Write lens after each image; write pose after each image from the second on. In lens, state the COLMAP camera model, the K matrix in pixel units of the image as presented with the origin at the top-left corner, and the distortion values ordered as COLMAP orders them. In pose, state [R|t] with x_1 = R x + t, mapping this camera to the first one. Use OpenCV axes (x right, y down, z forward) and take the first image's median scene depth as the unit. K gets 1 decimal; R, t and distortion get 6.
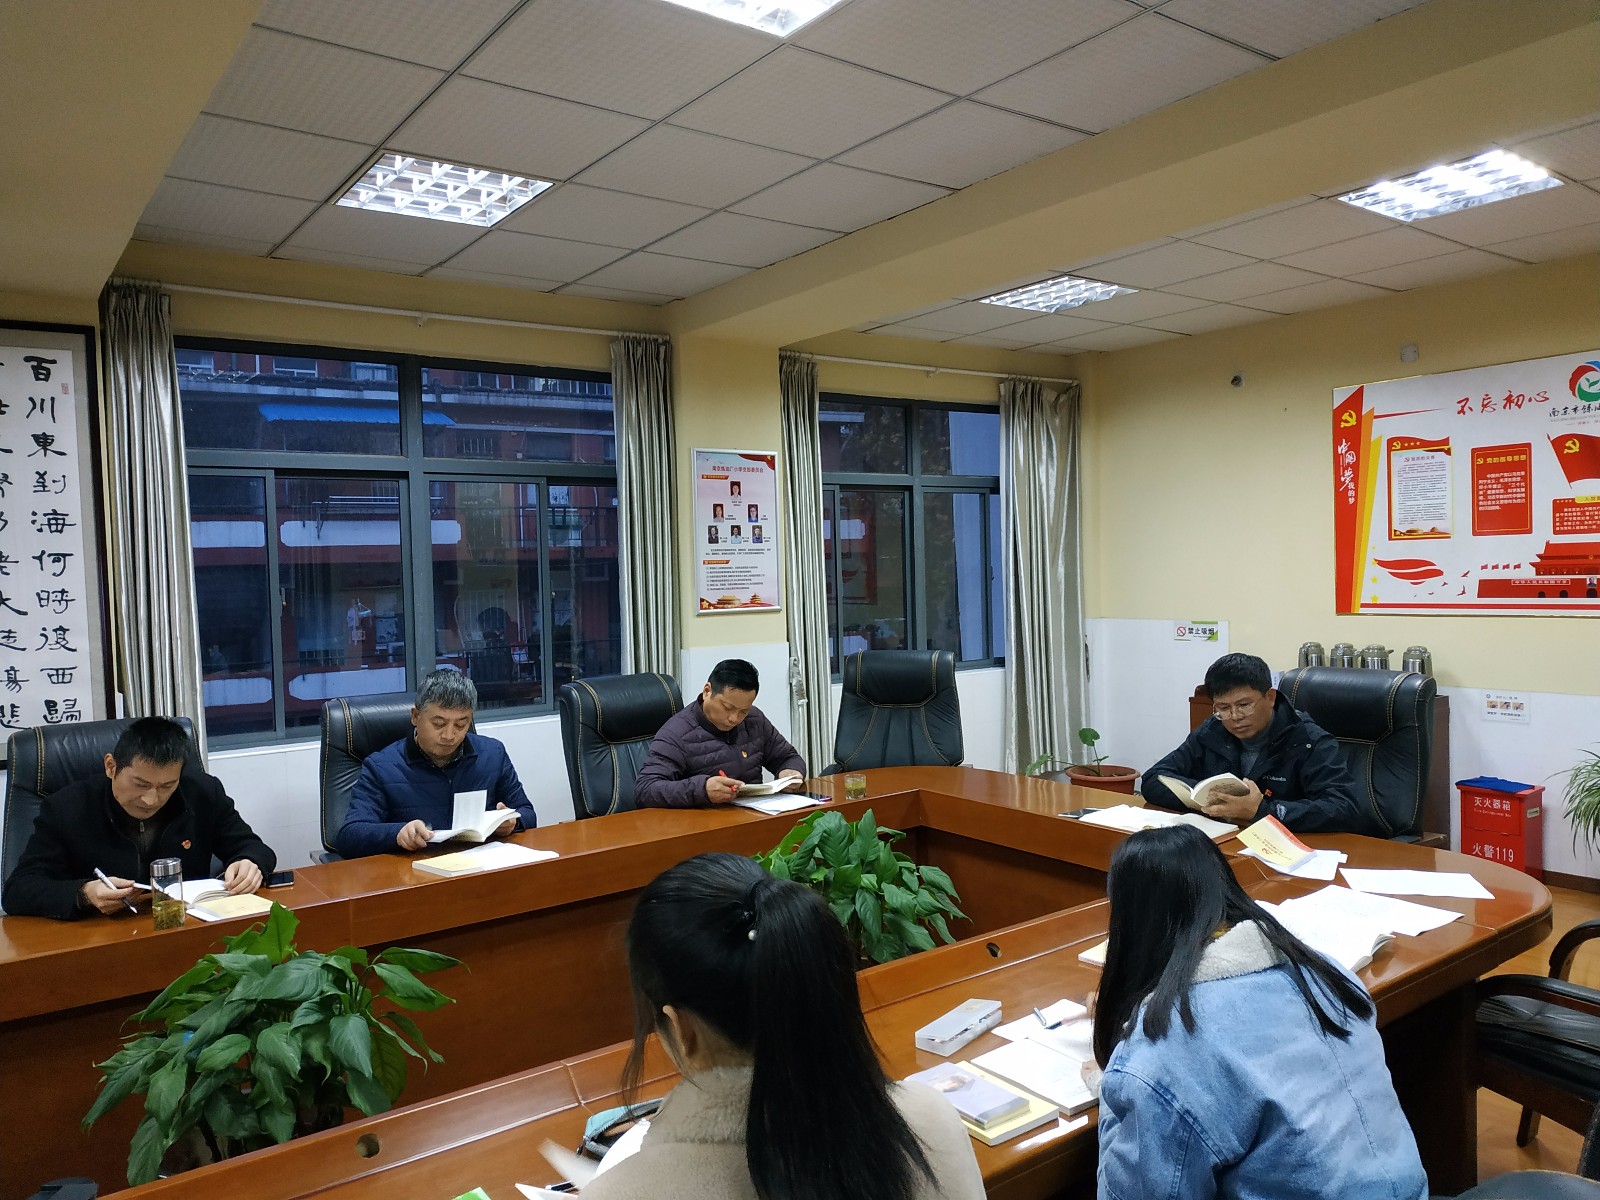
lens RADIAL K [[1149.5, 0, 800.0], [0, 1149.5, 600.0], [0, 0, 1]] dist [-0.005516, -0.007834]
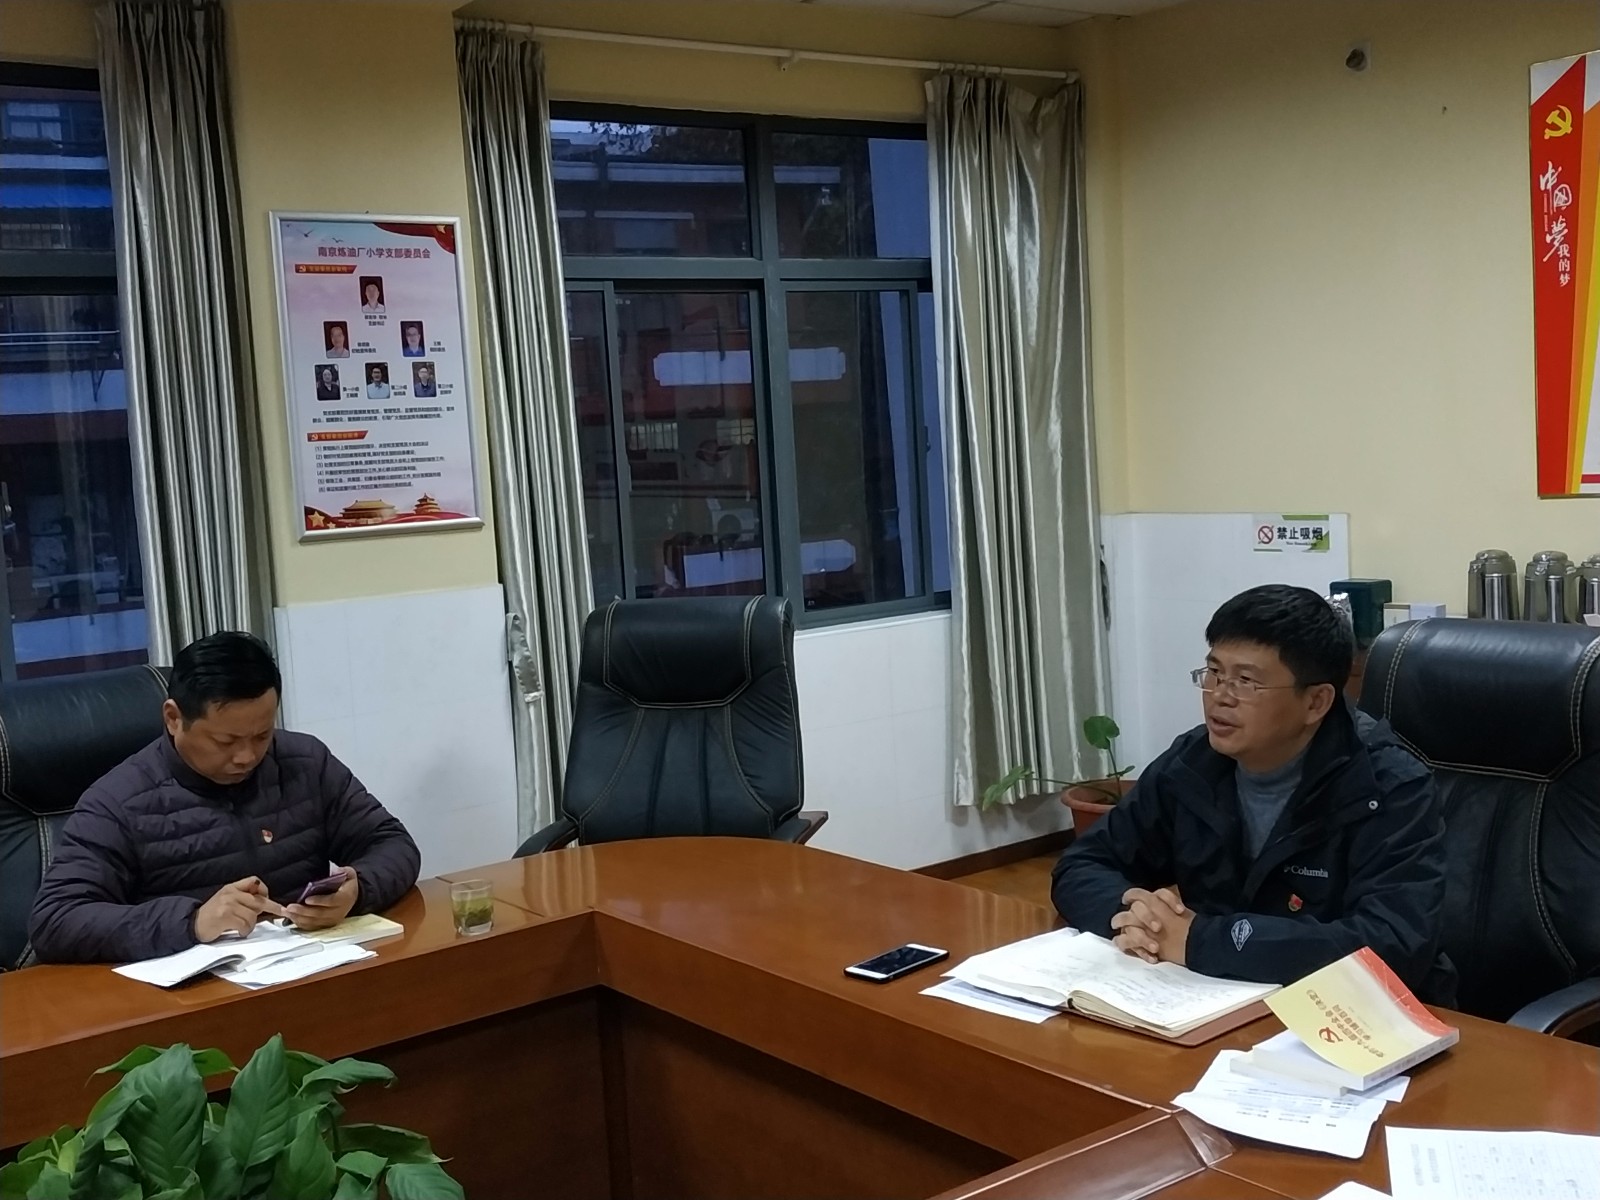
lens RADIAL K [[1812.3, 0, 845.3], [0, 1812.3, 601.7], [0, 0, 1]] dist [0.116193, -0.283576]
pose [[0.999042, -0.033470, 0.028189, 0.123115], [0.031484, 0.997177, 0.068173, -0.007147], [-0.030391, -0.067220, 0.997275, 0.162301]]
